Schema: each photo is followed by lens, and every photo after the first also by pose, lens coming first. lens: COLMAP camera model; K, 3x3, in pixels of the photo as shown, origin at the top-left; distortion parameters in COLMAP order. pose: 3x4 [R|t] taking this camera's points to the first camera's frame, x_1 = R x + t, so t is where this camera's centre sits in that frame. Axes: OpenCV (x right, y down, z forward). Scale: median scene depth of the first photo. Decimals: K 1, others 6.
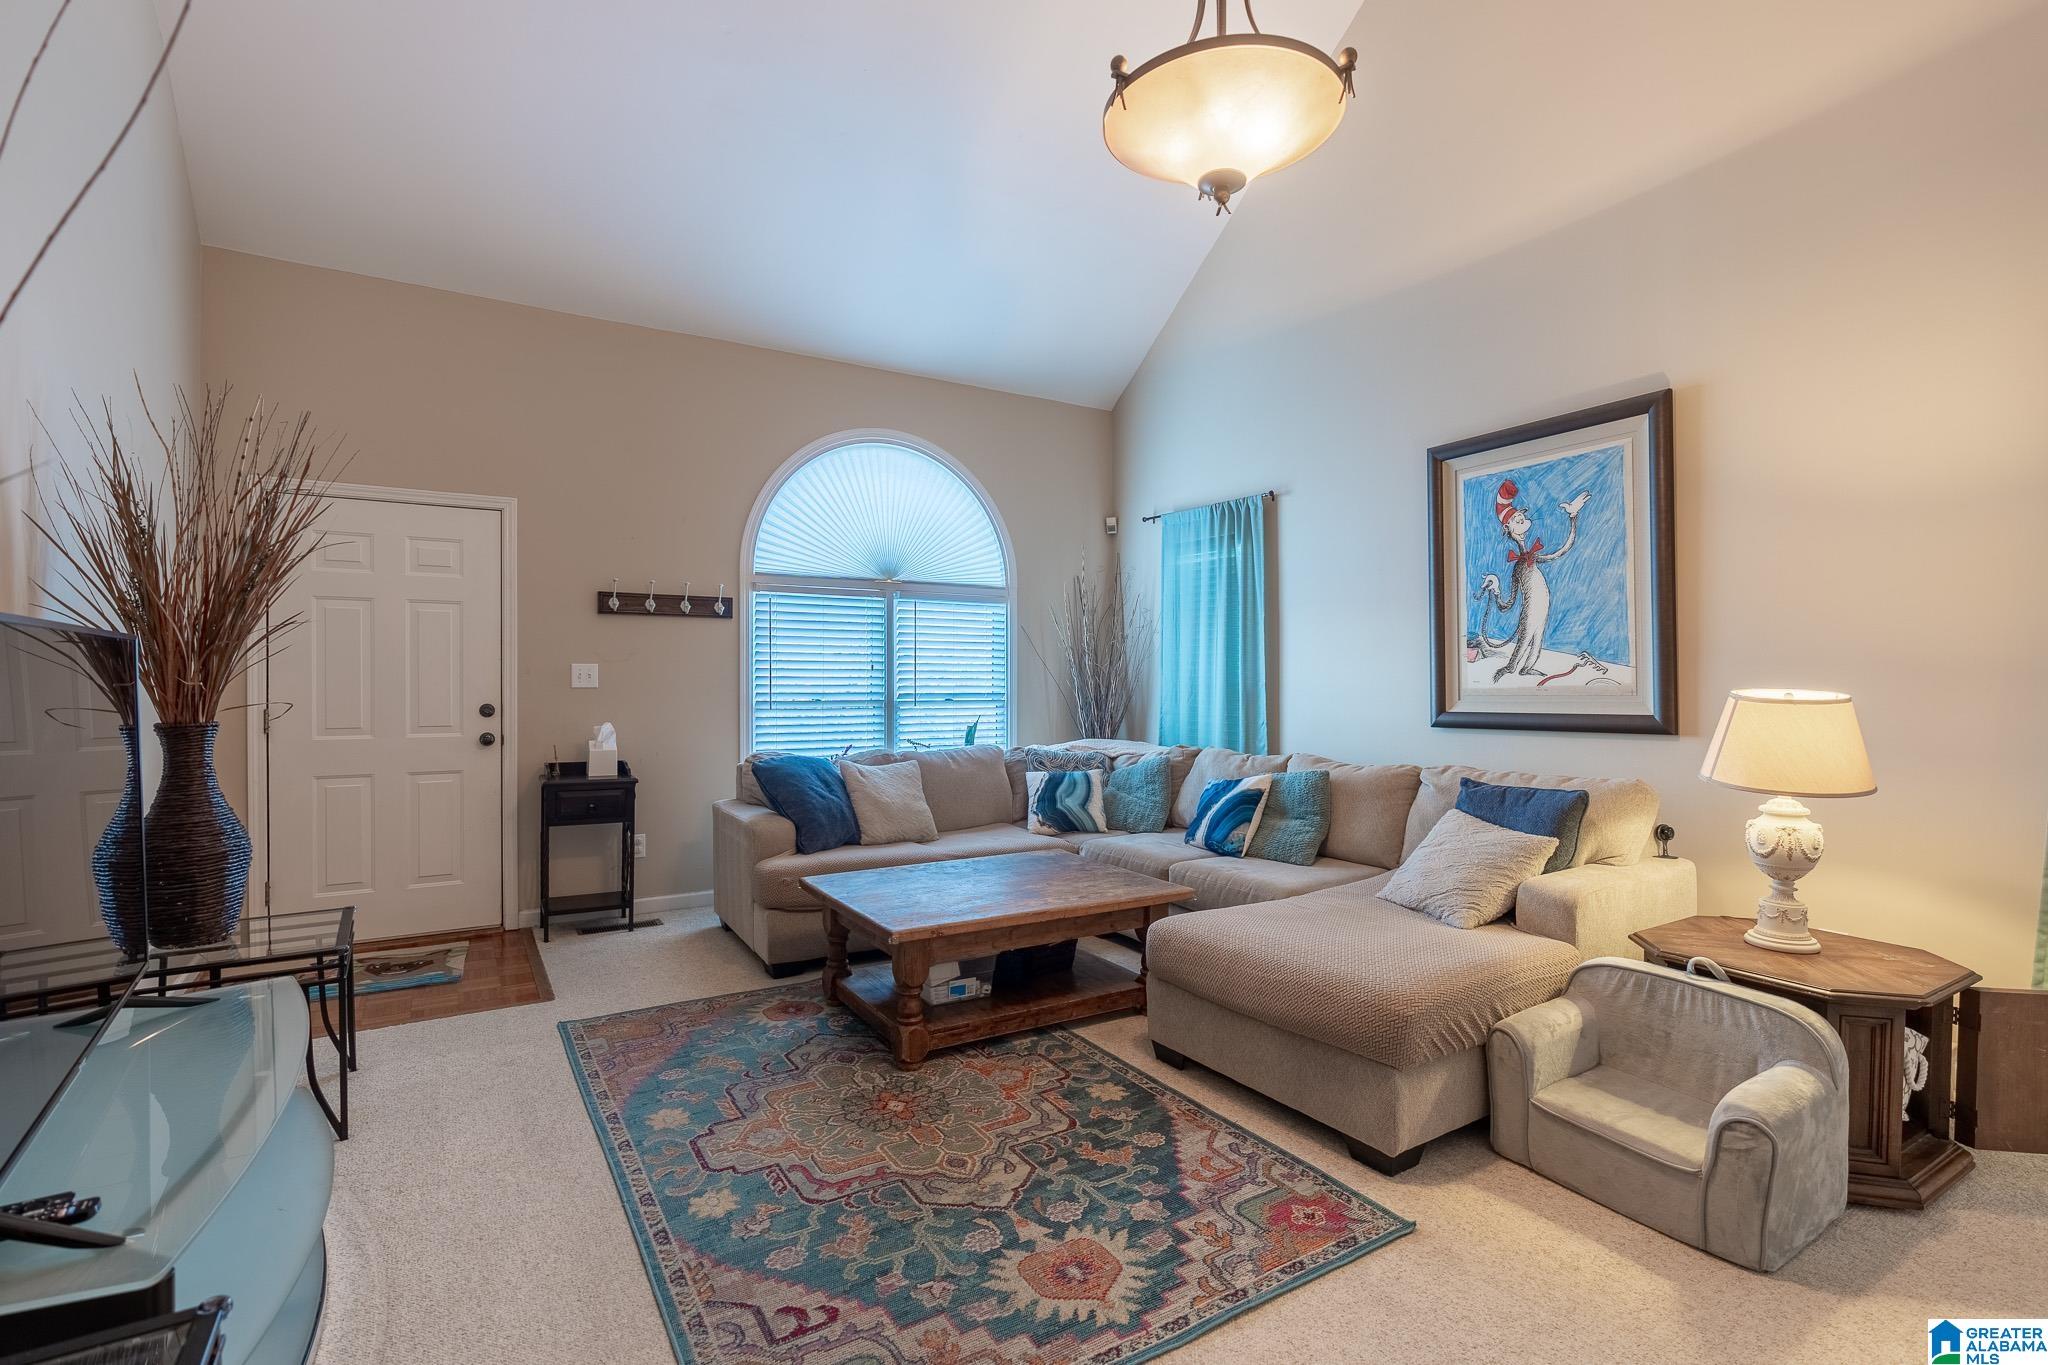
lens RADIAL K [[957.6, 0, 1024.0], [0, 957.6, 682.5], [0, 0, 1]] dist [-0.005496, -0.000329]
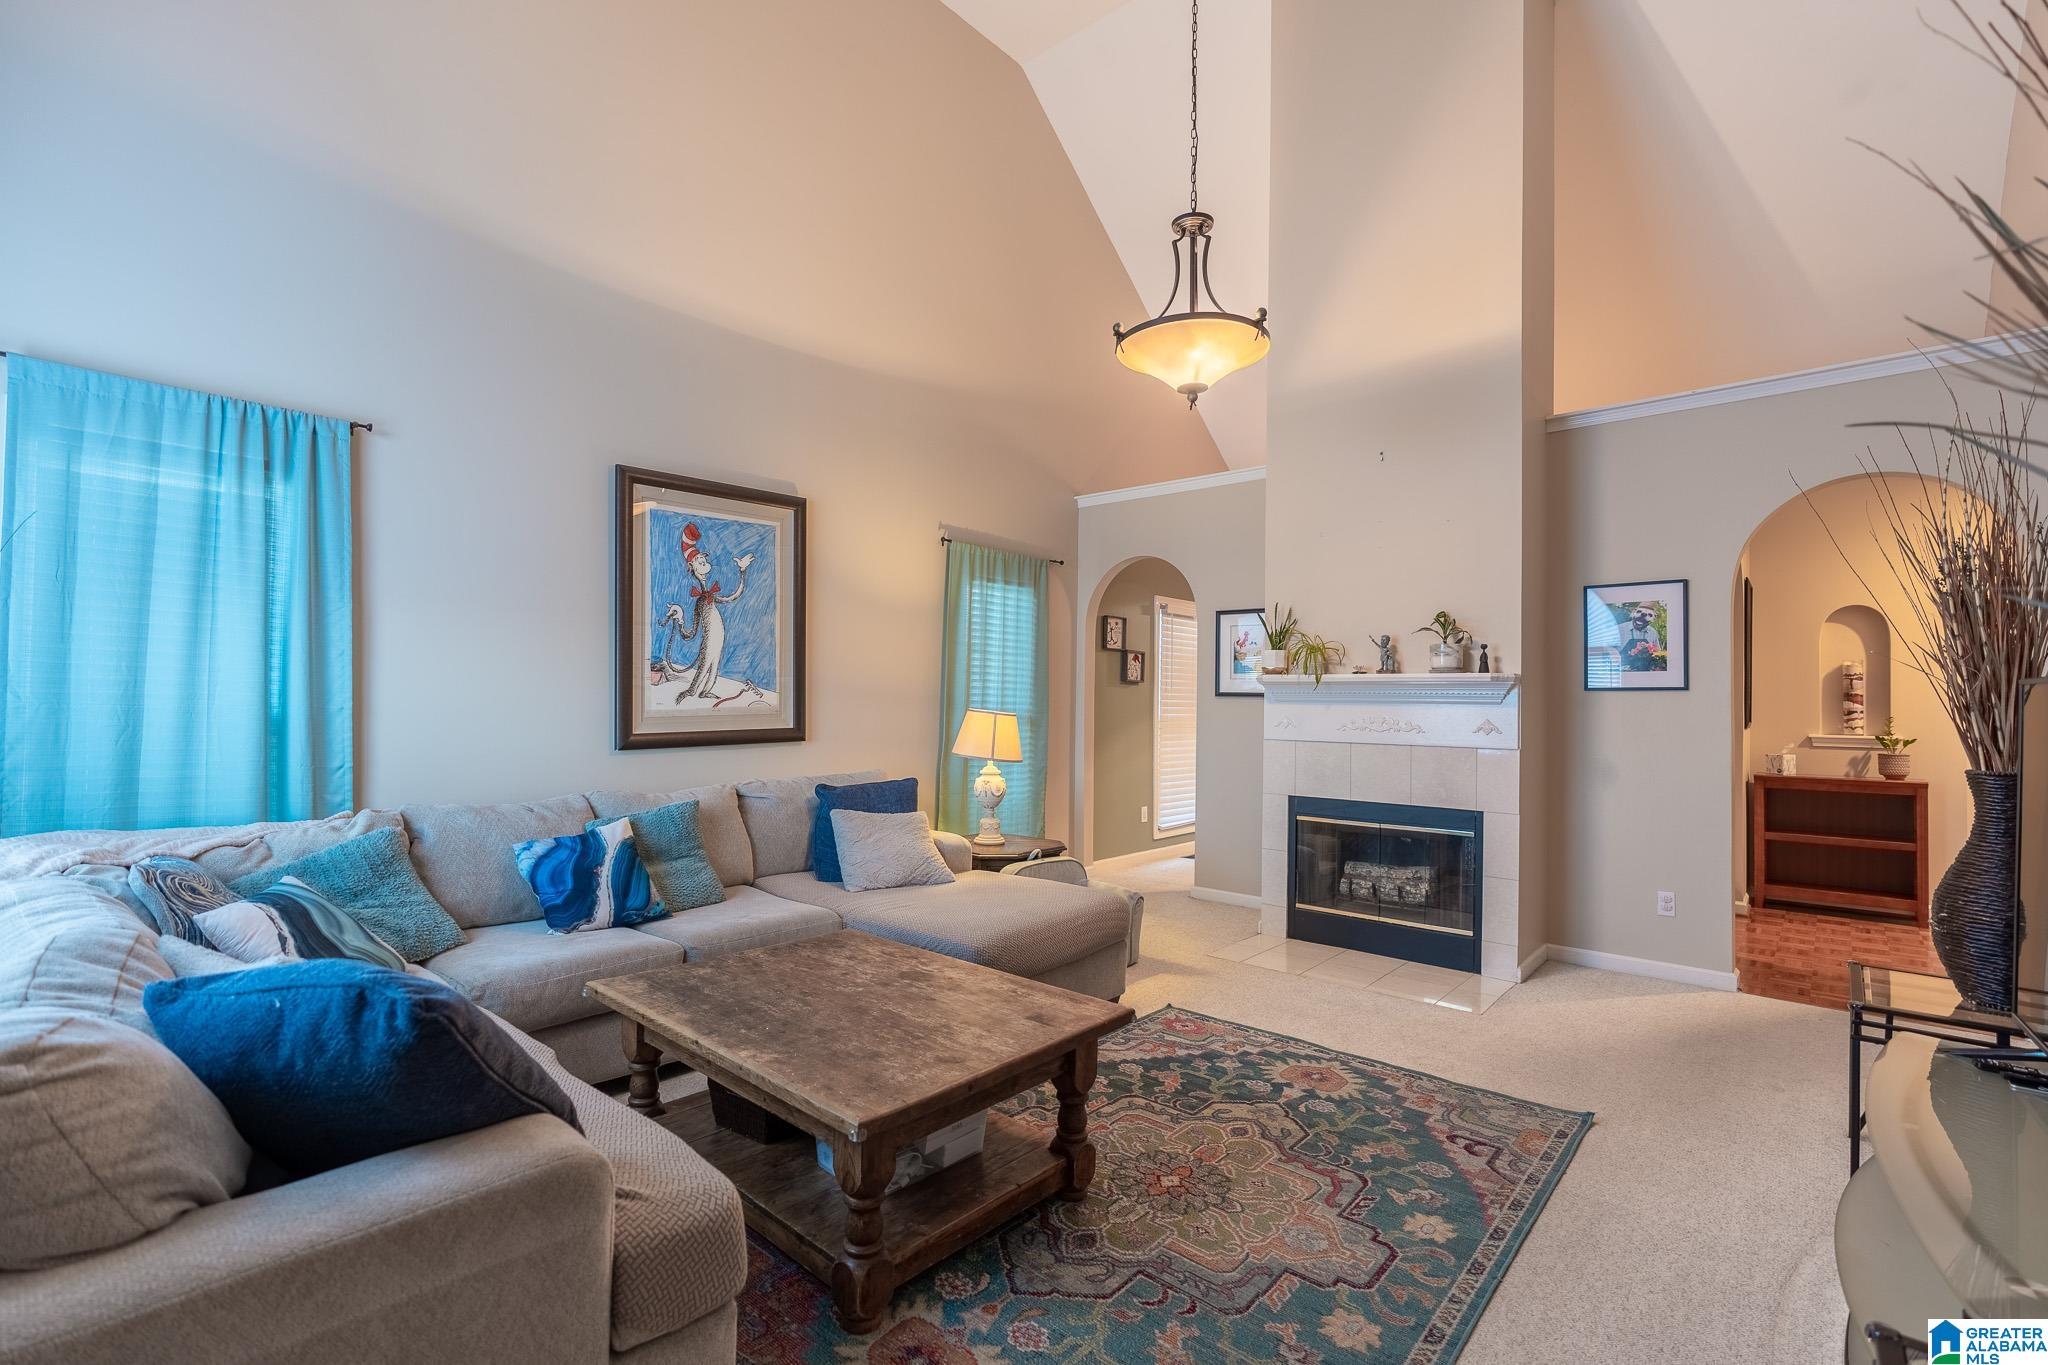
lens RADIAL K [[916.7, 0, 1024.0], [0, 916.7, 682.5], [0, 0, 1]] dist [-0.002378, 0.000292]
pose [[-0.295085, 0.013465, 0.955376, -0.719672], [-0.005430, 0.999861, -0.015769, -0.012429], [-0.955456, -0.009841, -0.294971, 1.078656]]
